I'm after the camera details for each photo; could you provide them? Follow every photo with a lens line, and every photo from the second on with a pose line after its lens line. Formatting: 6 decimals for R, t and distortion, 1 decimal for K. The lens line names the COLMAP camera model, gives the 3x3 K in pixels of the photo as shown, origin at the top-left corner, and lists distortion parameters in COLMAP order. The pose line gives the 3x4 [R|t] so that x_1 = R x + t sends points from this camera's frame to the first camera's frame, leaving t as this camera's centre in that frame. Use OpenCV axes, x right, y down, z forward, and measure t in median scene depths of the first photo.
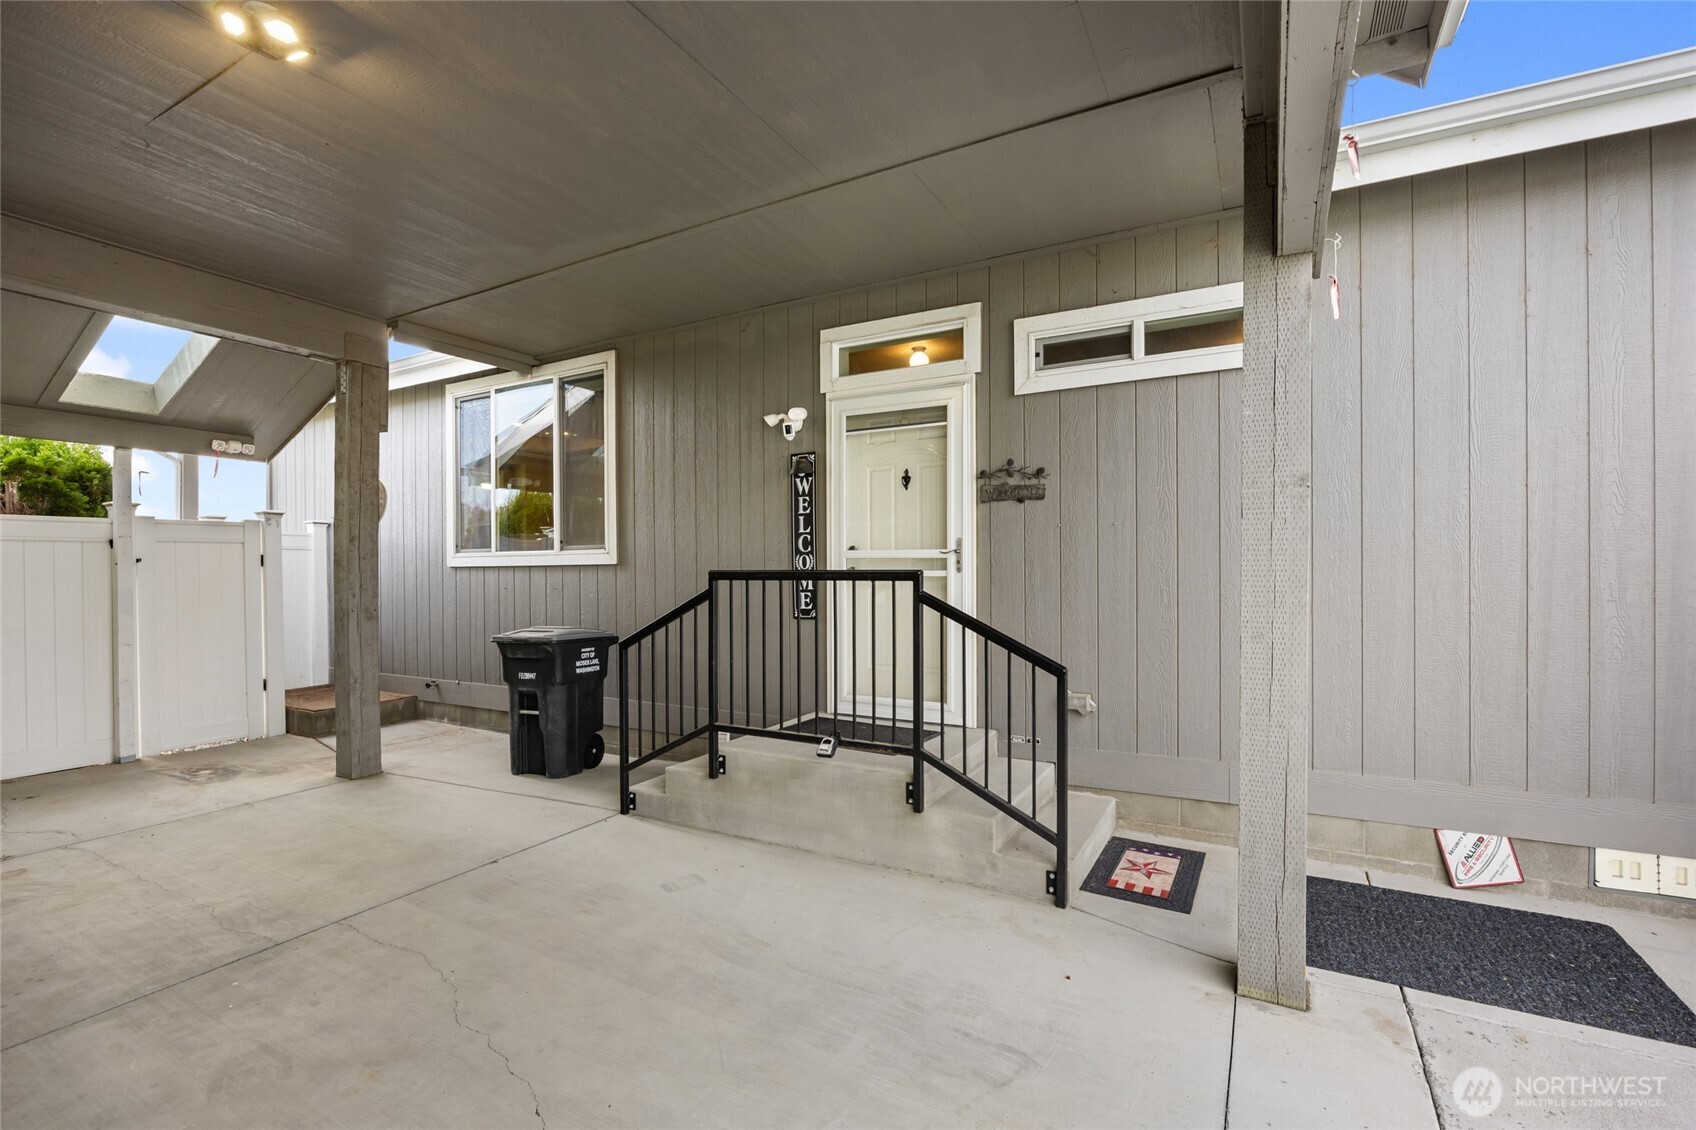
lens RADIAL K [[760.6, 0, 856.3], [0, 760.6, 576.9], [0, 0, 1]] dist [-0.011077, -0.000030]
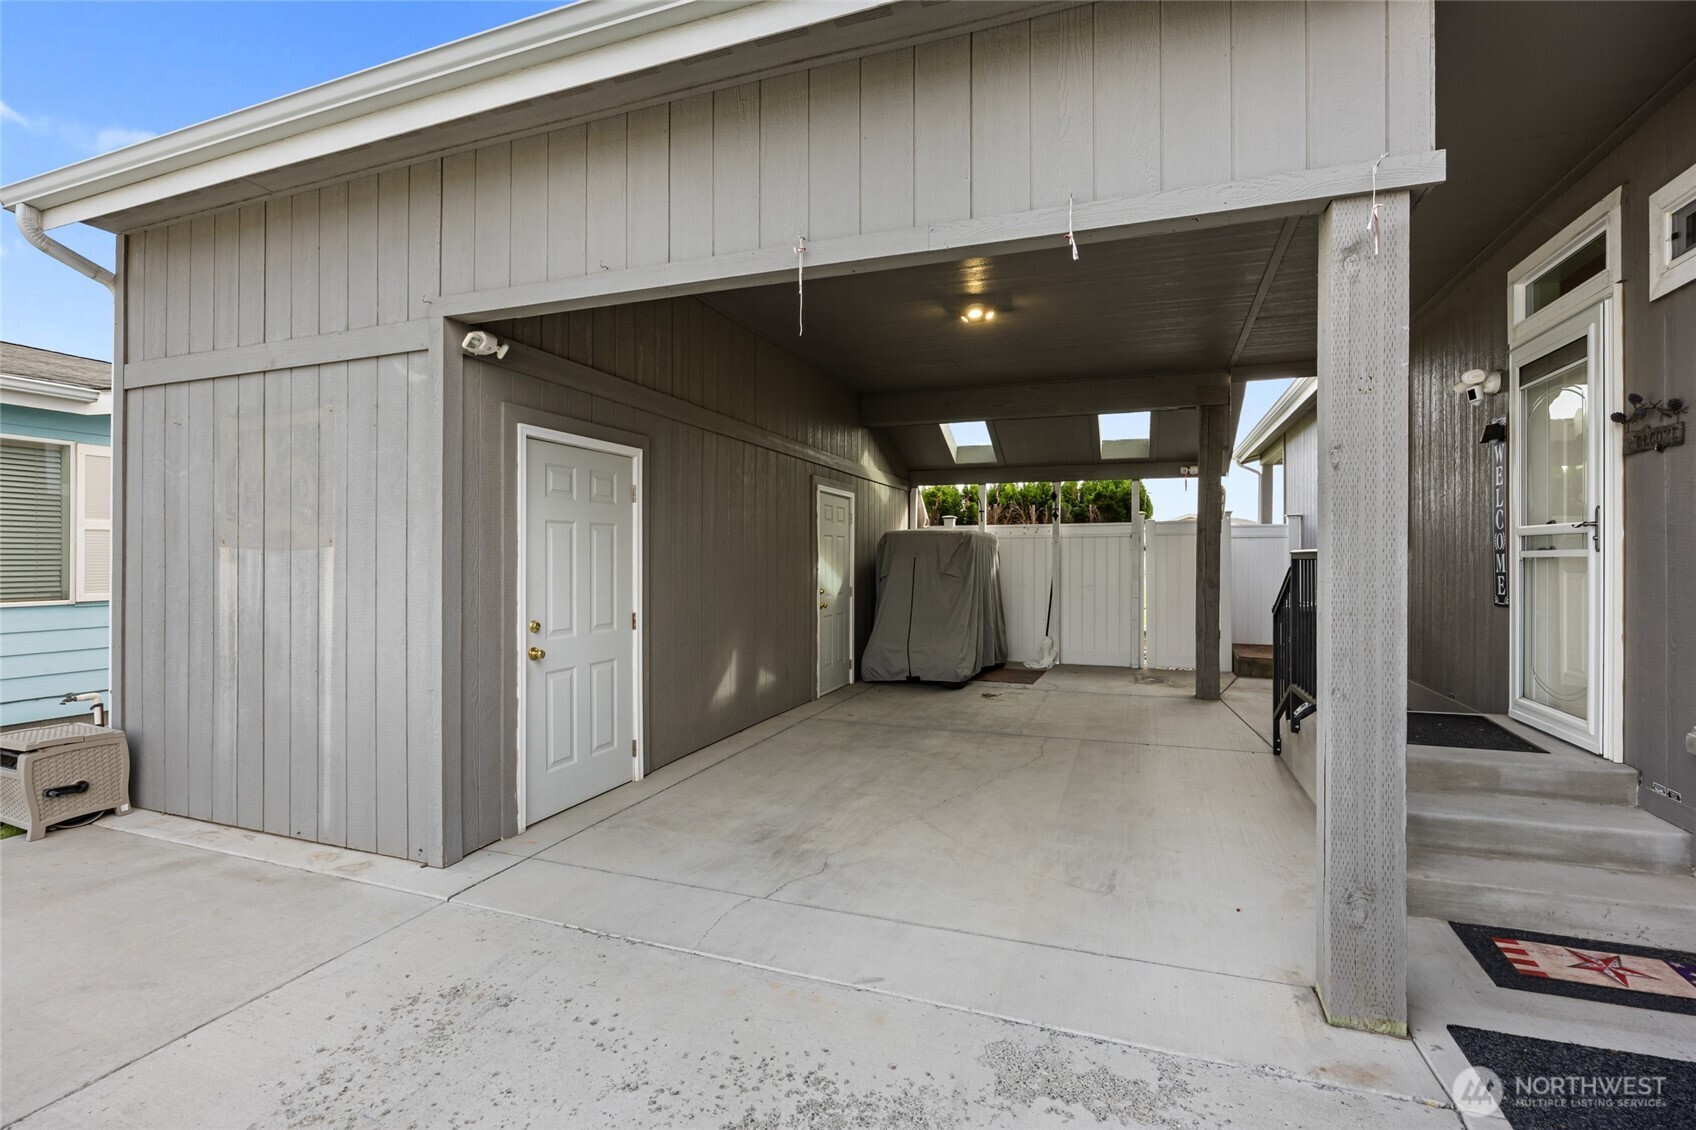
lens RADIAL K [[780.8, 0, 849.1], [0, 780.8, 561.1], [0, 0, 1]] dist [-0.015316, -0.000254]
pose [[0.138947, 0.007597, -0.990271, 0.798934], [-0.008943, 0.999939, 0.006416, 0.005056], [0.990259, 0.007964, 0.139006, 0.157516]]
